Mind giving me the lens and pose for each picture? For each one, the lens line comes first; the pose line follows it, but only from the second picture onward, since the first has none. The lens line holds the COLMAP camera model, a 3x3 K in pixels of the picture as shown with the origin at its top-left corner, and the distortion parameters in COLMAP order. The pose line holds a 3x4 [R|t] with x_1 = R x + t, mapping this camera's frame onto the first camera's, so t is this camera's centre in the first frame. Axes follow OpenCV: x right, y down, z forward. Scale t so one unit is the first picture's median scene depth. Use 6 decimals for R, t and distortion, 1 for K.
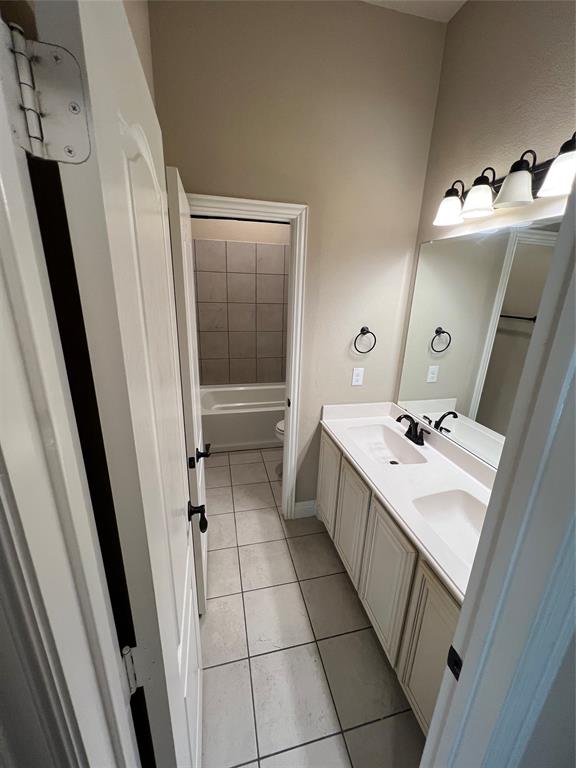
lens RADIAL K [[309.0, 0, 288.3], [0, 309.0, 382.4], [0, 0, 1]] dist [-0.000558, 0.000283]
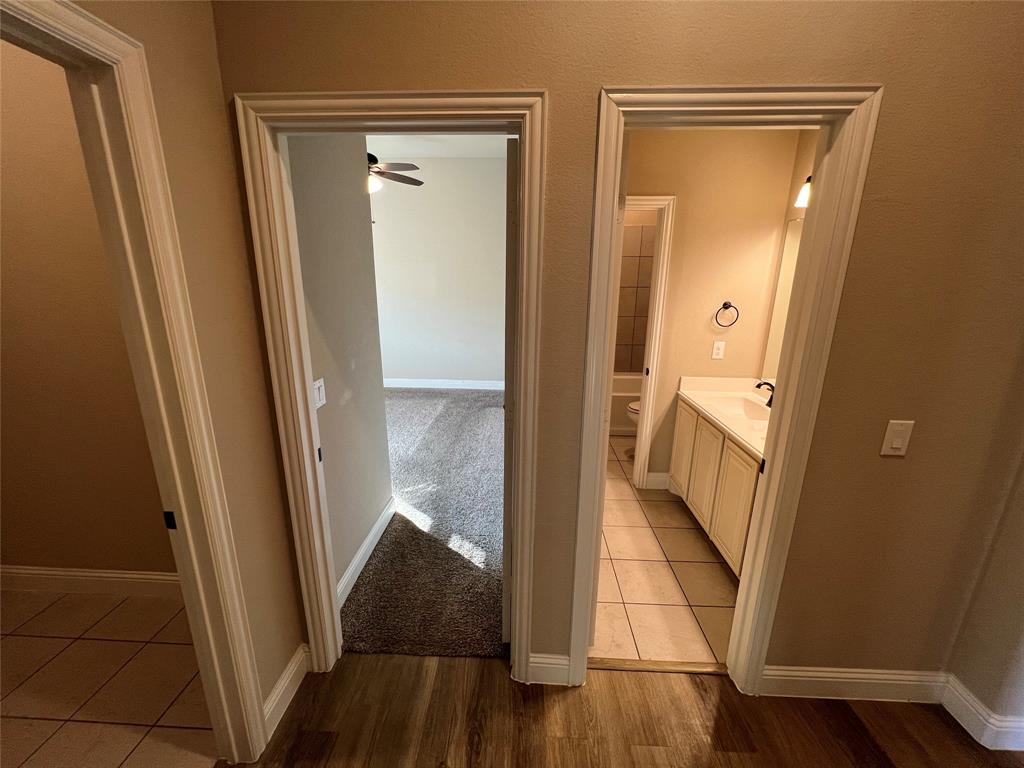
lens RADIAL K [[412.0, 0, 510.6], [0, 412.0, 383.0], [0, 0, 1]] dist [-0.000558, 0.000283]
pose [[0.963747, 0.045750, -0.262867, -0.079729], [-0.058238, 0.997505, -0.039909, 0.191391], [0.260386, 0.053771, 0.964006, -0.516571]]
